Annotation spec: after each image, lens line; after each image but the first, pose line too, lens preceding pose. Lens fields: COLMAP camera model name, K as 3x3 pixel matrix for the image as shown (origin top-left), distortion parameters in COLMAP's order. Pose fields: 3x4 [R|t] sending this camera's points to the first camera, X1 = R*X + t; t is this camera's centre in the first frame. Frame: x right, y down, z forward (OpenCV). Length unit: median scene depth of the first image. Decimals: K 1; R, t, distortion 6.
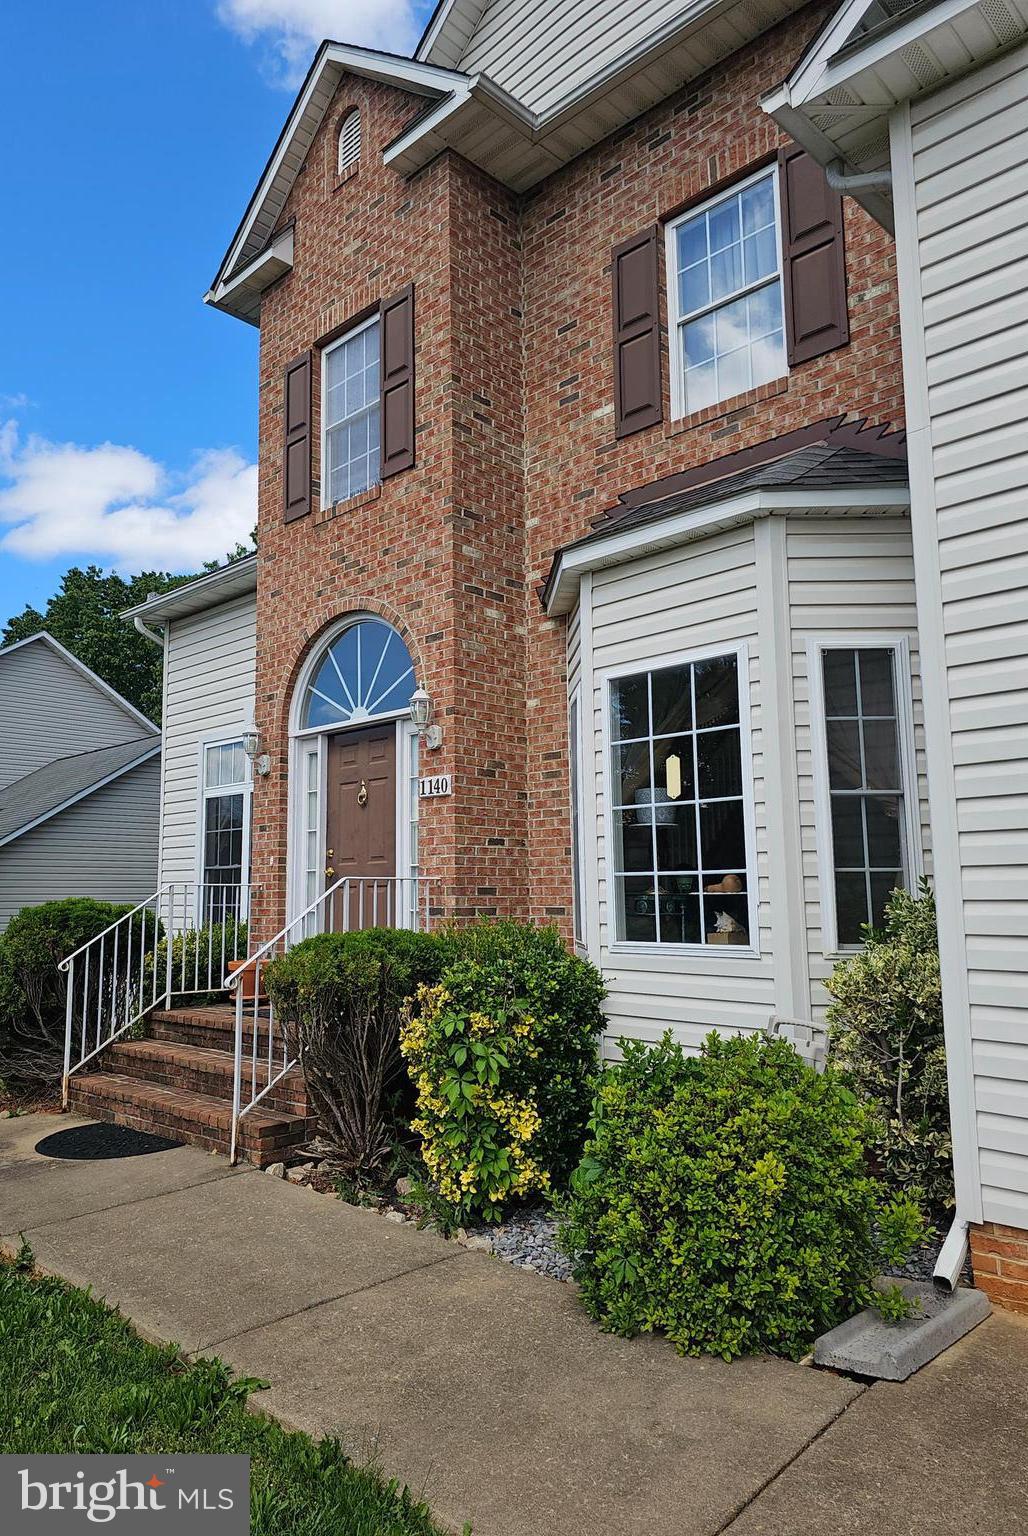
lens RADIAL K [[1026.0, 0, 509.9], [0, 1026.0, 771.9], [0, 0, 1]] dist [-0.007621, -0.004564]
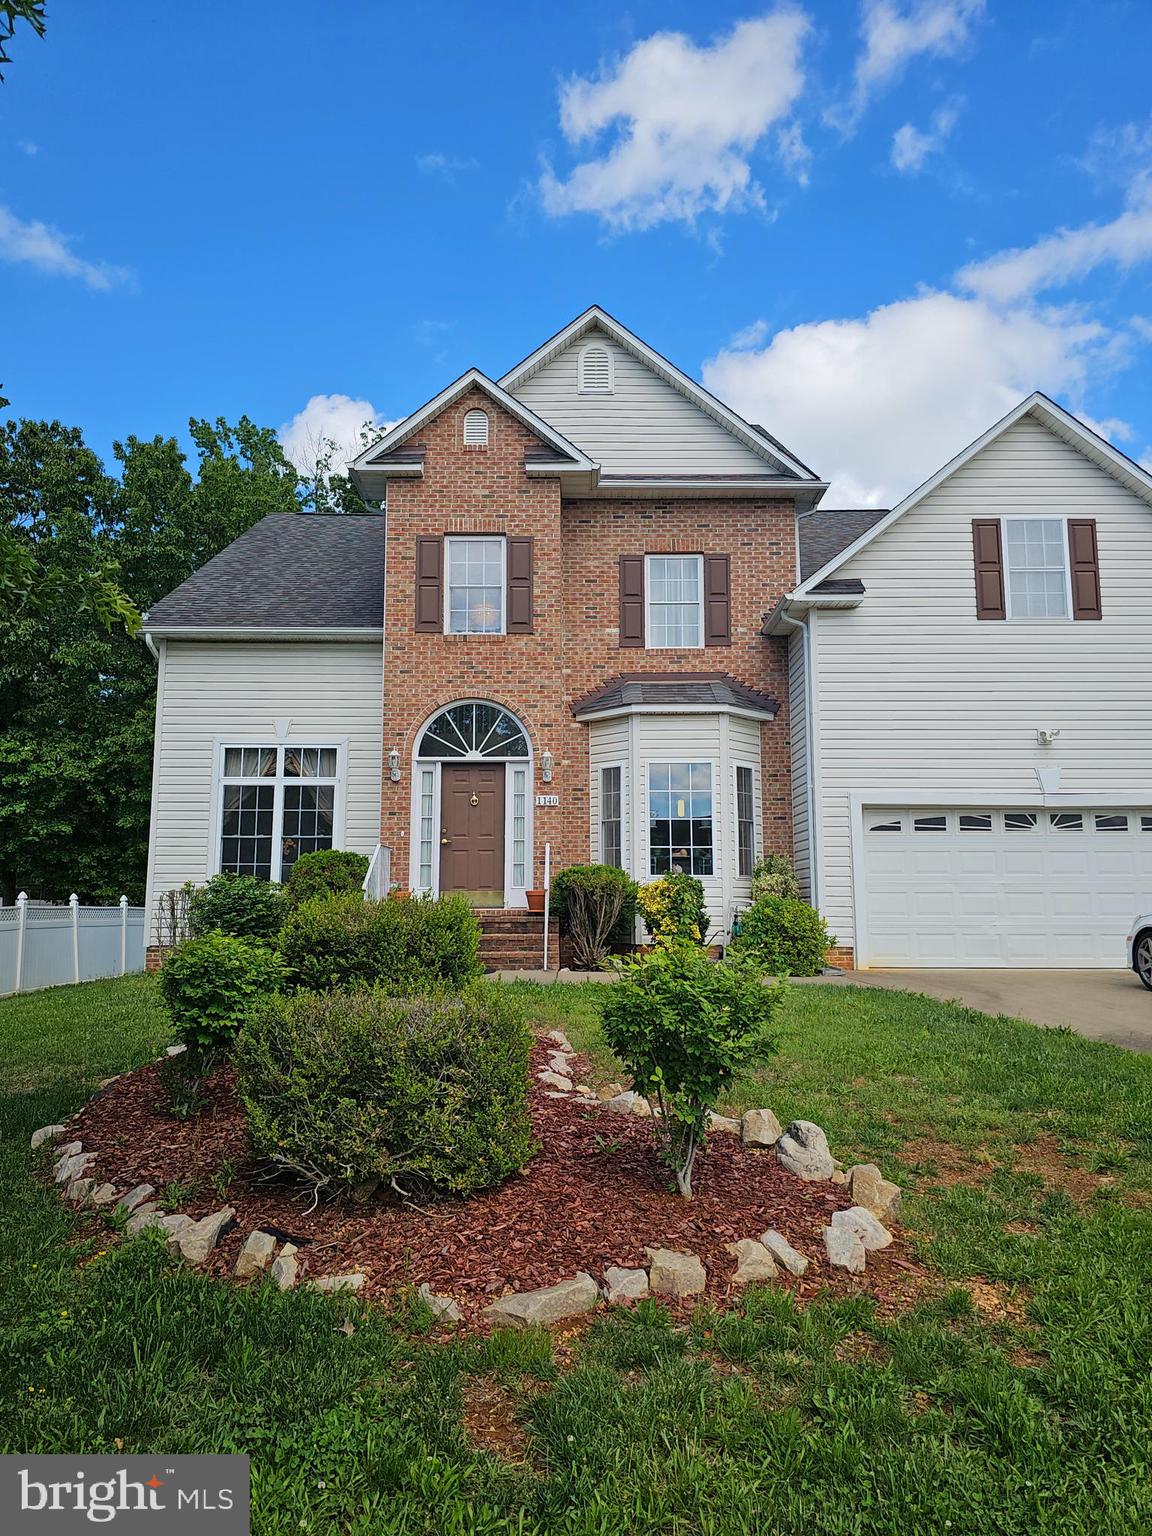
lens RADIAL K [[1032.8, 0, 568.8], [0, 1032.8, 773.5], [0, 0, 1]] dist [-0.006109, -0.002496]
pose [[0.669070, 0.094842, 0.737123, -1.512430], [-0.090837, 0.994824, -0.045548, 0.048396], [-0.737627, -0.036483, 0.674222, -0.386307]]
